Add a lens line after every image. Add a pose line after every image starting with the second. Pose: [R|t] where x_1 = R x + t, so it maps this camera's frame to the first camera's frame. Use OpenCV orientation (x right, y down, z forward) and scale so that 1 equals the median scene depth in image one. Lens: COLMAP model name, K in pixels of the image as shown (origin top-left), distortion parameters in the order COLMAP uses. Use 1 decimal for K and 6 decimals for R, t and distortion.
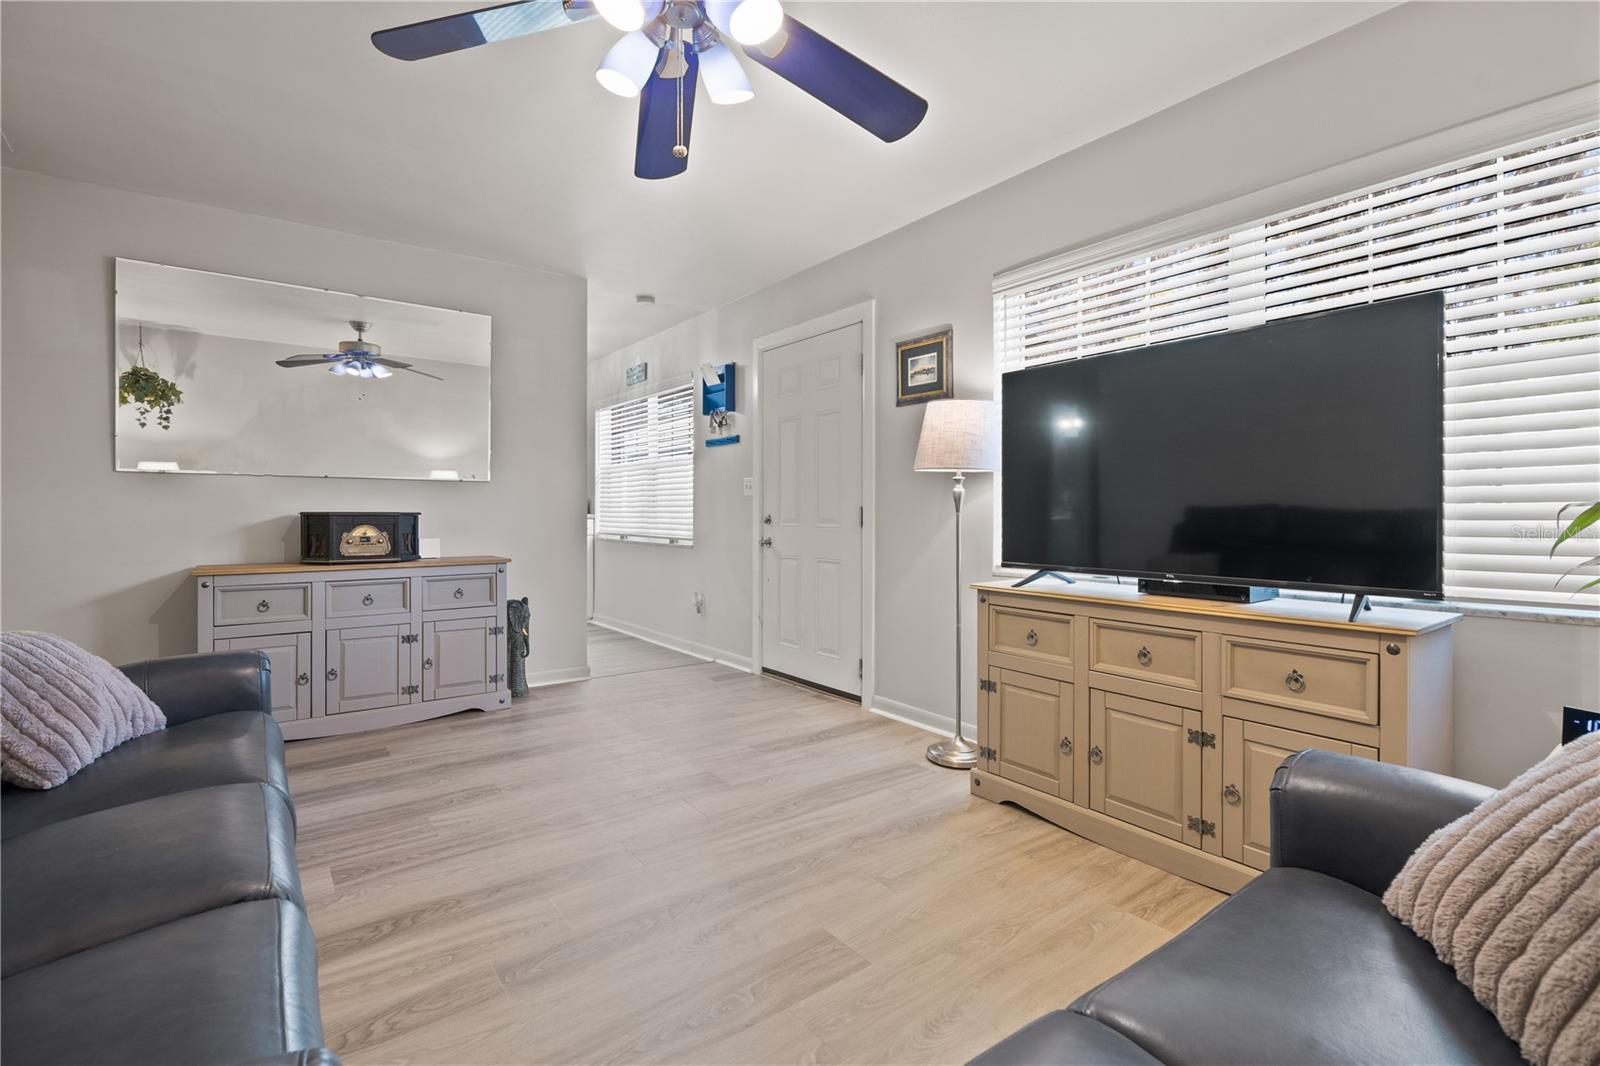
lens RADIAL K [[721.3, 0, 793.3], [0, 721.3, 516.4], [0, 0, 1]] dist [0.002279, -0.000101]
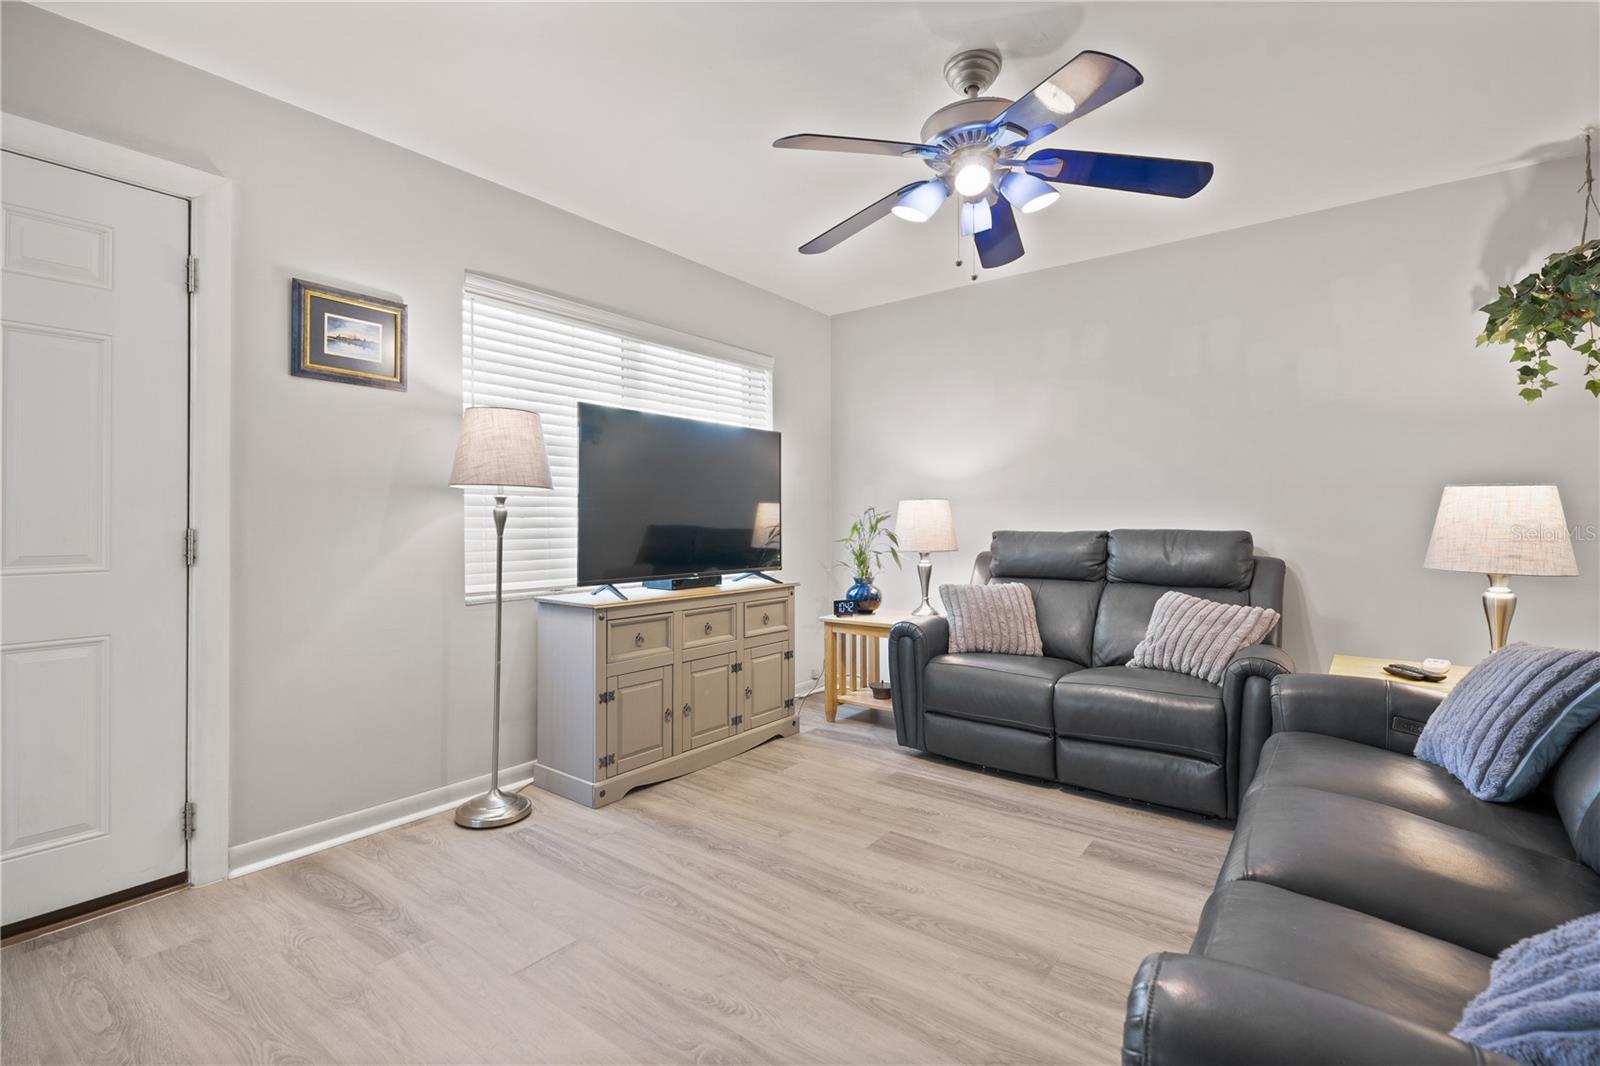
lens RADIAL K [[721.3, 0, 793.3], [0, 721.3, 516.4], [0, 0, 1]] dist [0.002279, -0.000101]
pose [[-0.269871, 0.008518, 0.962859, -0.894551], [0.008881, 0.999940, -0.006357, -0.024739], [-0.962856, 0.006836, -0.269930, 1.097045]]
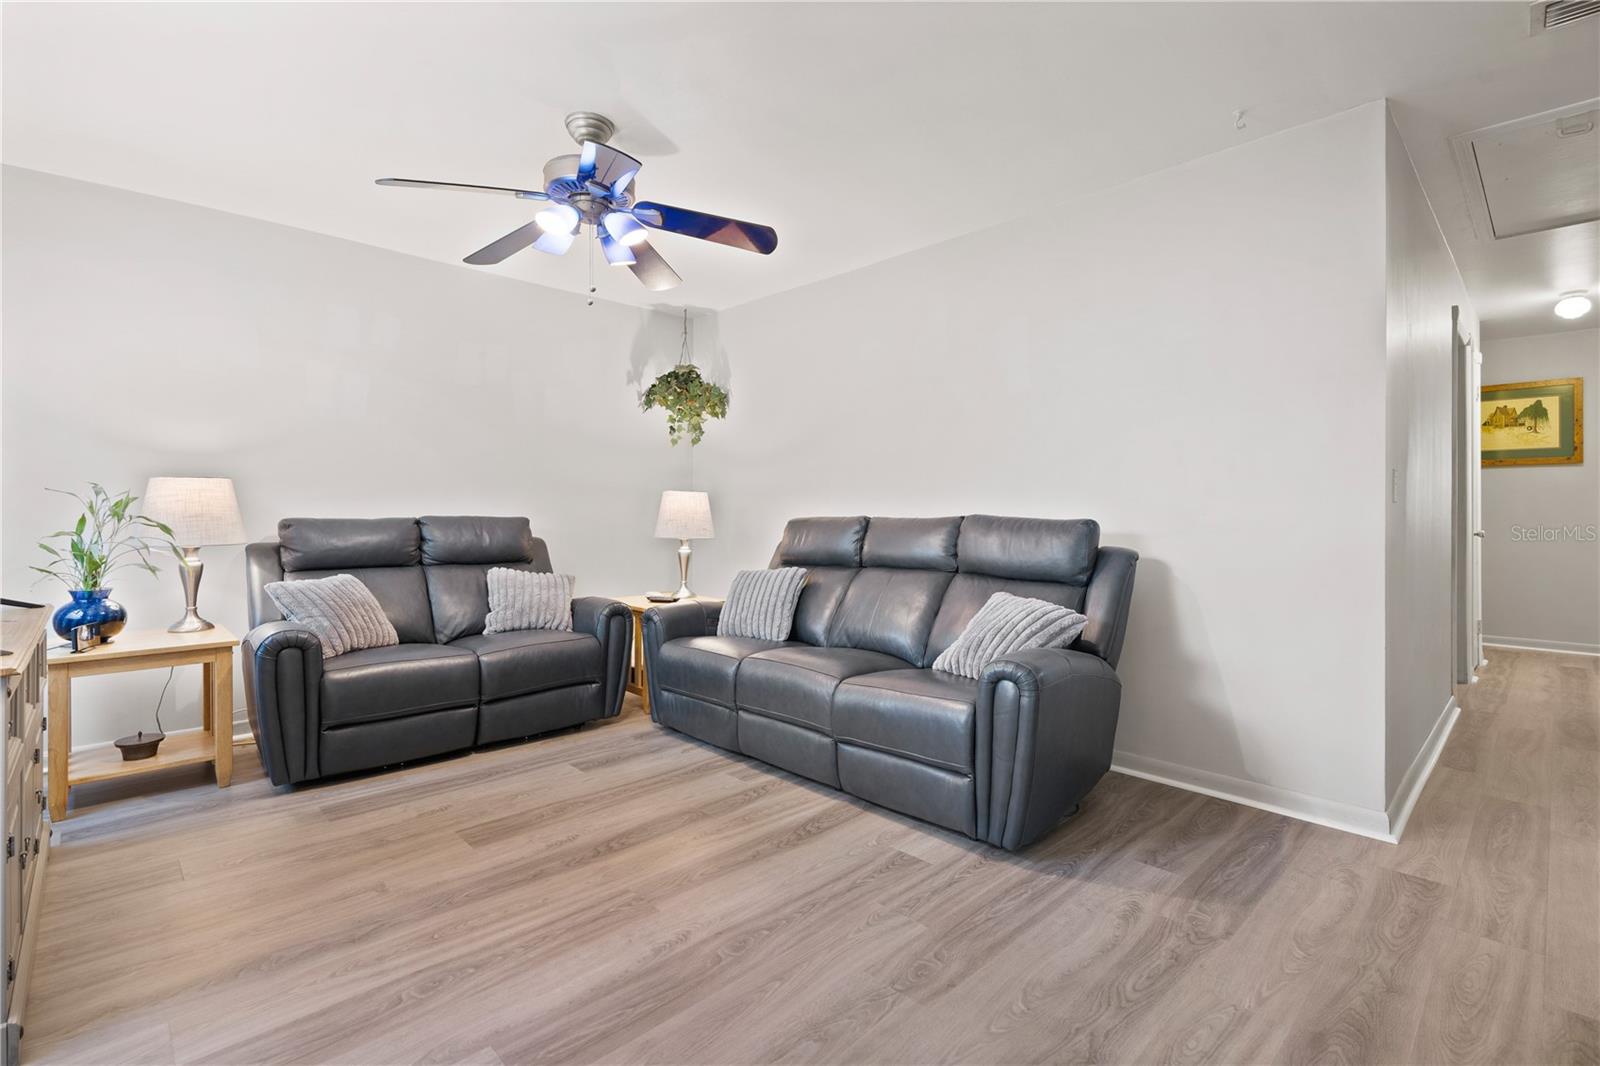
lens RADIAL K [[722.7, 0, 802.2], [0, 722.7, 513.8], [0, 0, 1]] dist [0.000299, 0.000011]
pose [[-0.991120, -0.006790, -0.132797, -0.267003], [-0.008050, 0.999928, 0.008948, -0.027131], [0.132727, 0.009937, -0.991103, 1.730138]]
